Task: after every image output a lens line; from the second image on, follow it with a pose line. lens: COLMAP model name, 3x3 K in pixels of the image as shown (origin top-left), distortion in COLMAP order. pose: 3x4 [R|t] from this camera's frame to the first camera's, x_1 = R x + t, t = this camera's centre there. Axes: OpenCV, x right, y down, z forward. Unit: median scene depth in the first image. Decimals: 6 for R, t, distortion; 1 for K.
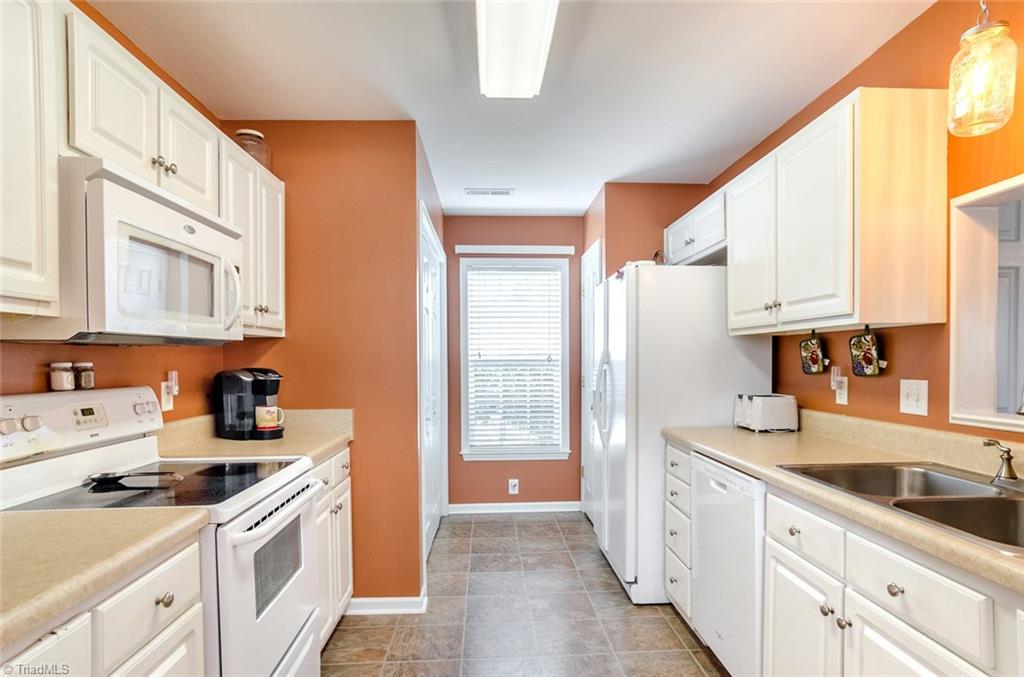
lens RADIAL K [[554.6, 0, 521.7], [0, 554.6, 371.6], [0, 0, 1]] dist [-0.034945, 0.024530]
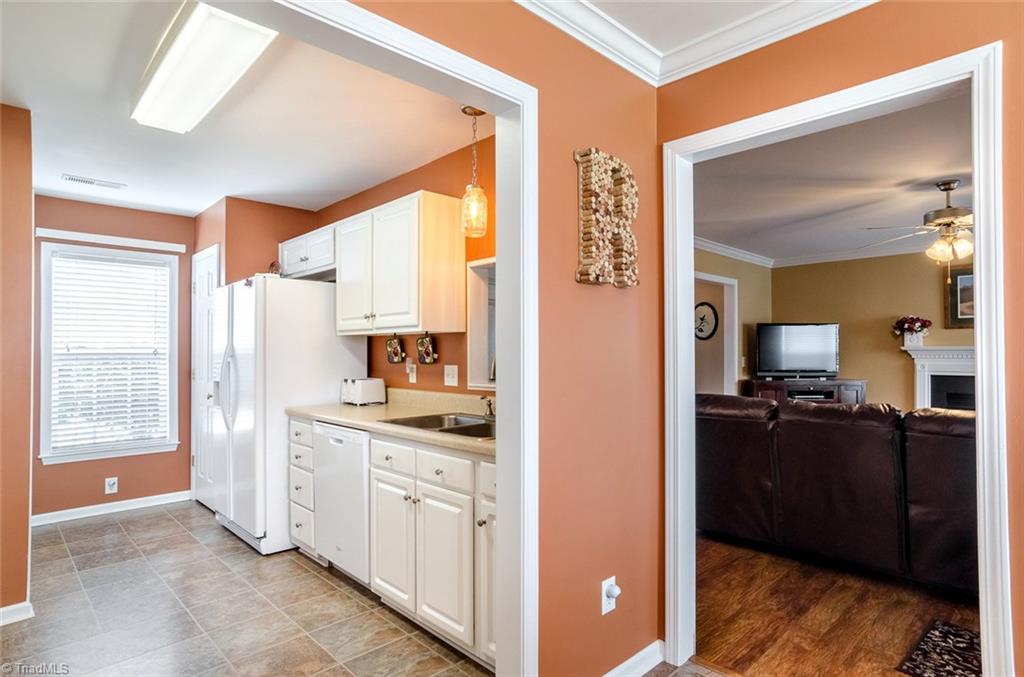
lens RADIAL K [[554.6, 0, 519.6], [0, 554.6, 341.4], [0, 0, 1]] dist [-0.034945, 0.024530]
pose [[0.751853, 0.013144, 0.659199, -0.188262], [0.014741, 0.999216, -0.036736, 0.005445], [-0.659165, 0.037337, 0.751070, -0.318504]]
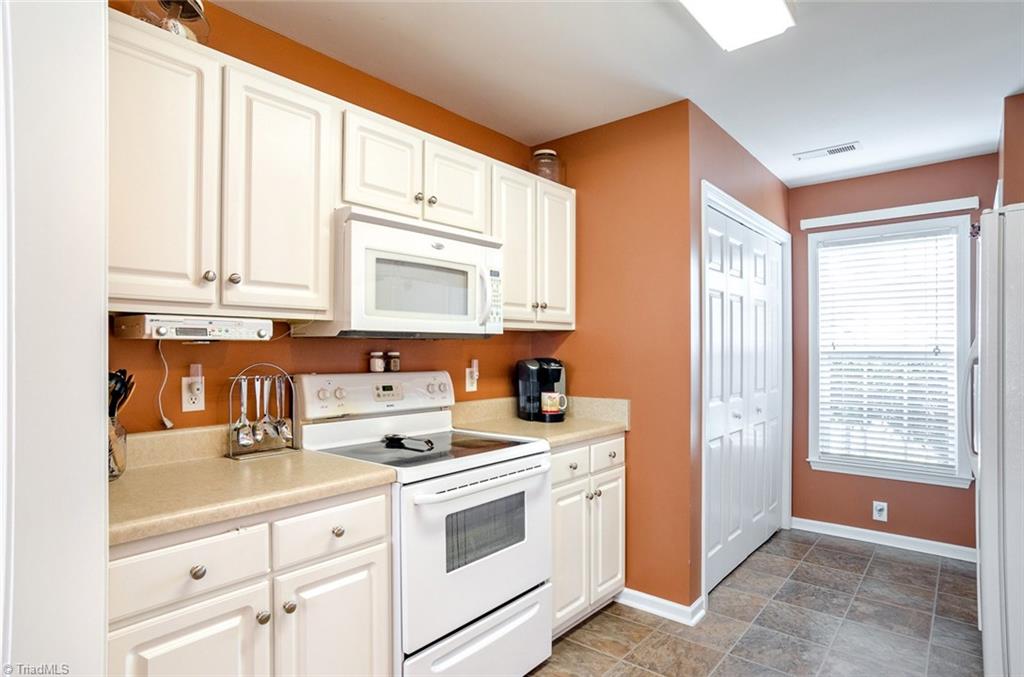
lens RADIAL K [[554.6, 0, 539.5], [0, 554.6, 349.7], [0, 0, 1]] dist [-0.034945, 0.024530]
pose [[0.740370, 0.002065, -0.672197, 0.258413], [-0.018059, 0.999695, -0.016820, -0.003880], [0.671957, 0.024592, 0.740182, 0.141295]]
